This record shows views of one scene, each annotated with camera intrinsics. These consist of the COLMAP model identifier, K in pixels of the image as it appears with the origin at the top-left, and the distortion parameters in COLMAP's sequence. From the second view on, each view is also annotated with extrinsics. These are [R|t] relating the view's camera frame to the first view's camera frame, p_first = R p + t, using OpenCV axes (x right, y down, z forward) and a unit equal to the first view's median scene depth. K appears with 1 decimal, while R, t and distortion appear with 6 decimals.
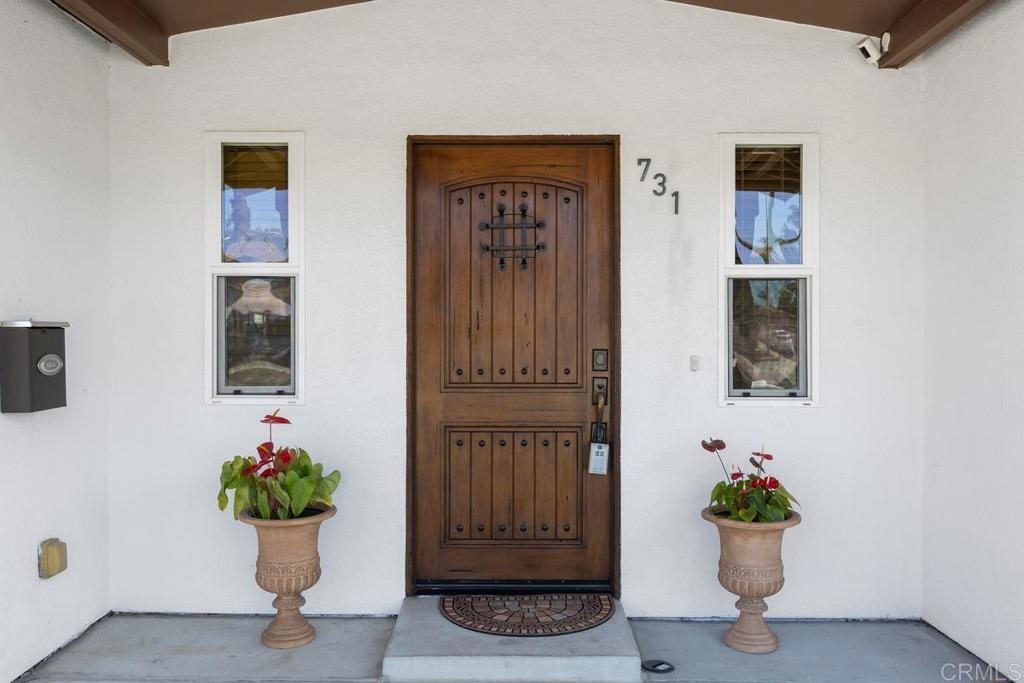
lens RADIAL K [[830.9, 0, 512.0], [0, 830.9, 341.5], [0, 0, 1]] dist [0.001199, -0.000503]
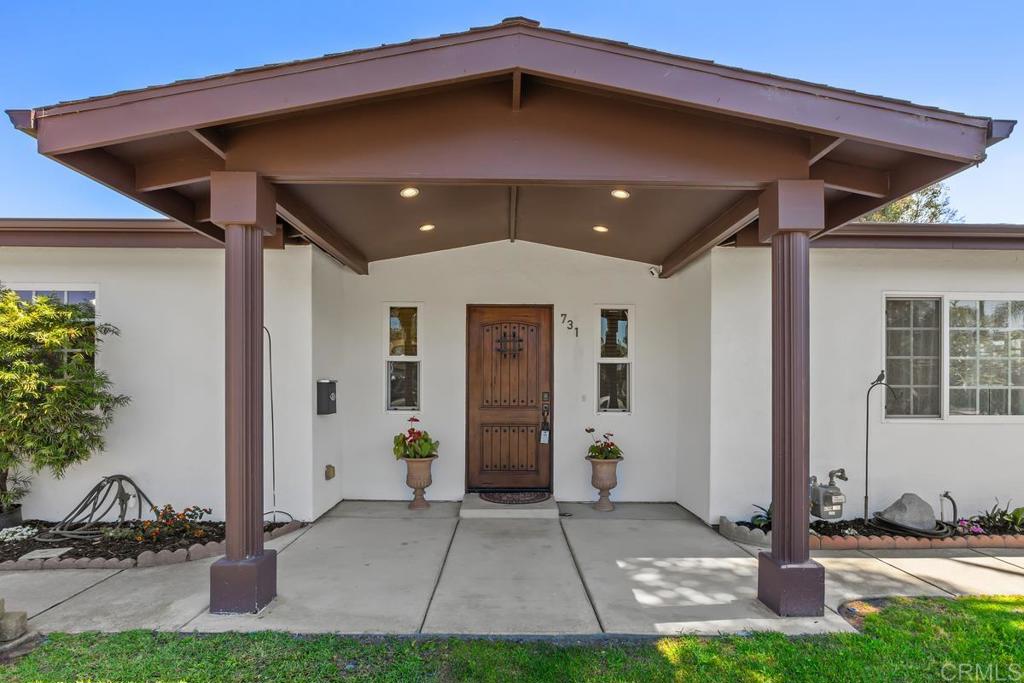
lens RADIAL K [[530.2, 0, 511.9], [0, 530.2, 389.5], [0, 0, 1]] dist [-0.002575, -0.000412]
pose [[0.999848, 0.004063, 0.016968, -0.018553], [-0.003972, 0.999978, -0.005355, 0.010690], [-0.016990, 0.005286, 0.999842, -0.556627]]
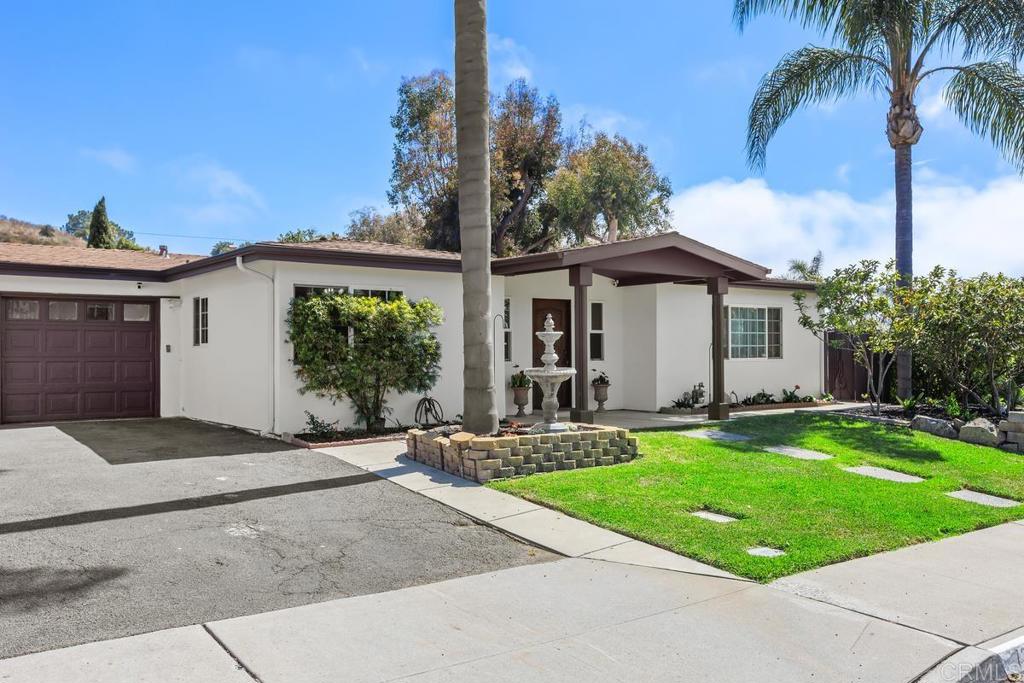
lens RADIAL K [[873.6, 0, 512.0], [0, 873.6, 341.5], [0, 0, 1]] dist [-0.142601, -0.000323]
pose [[0.803362, 0.002214, 0.595487, -2.795619], [0.009266, 0.999826, -0.016218, 0.038562], [-0.595419, 0.018546, 0.803201, -2.430975]]
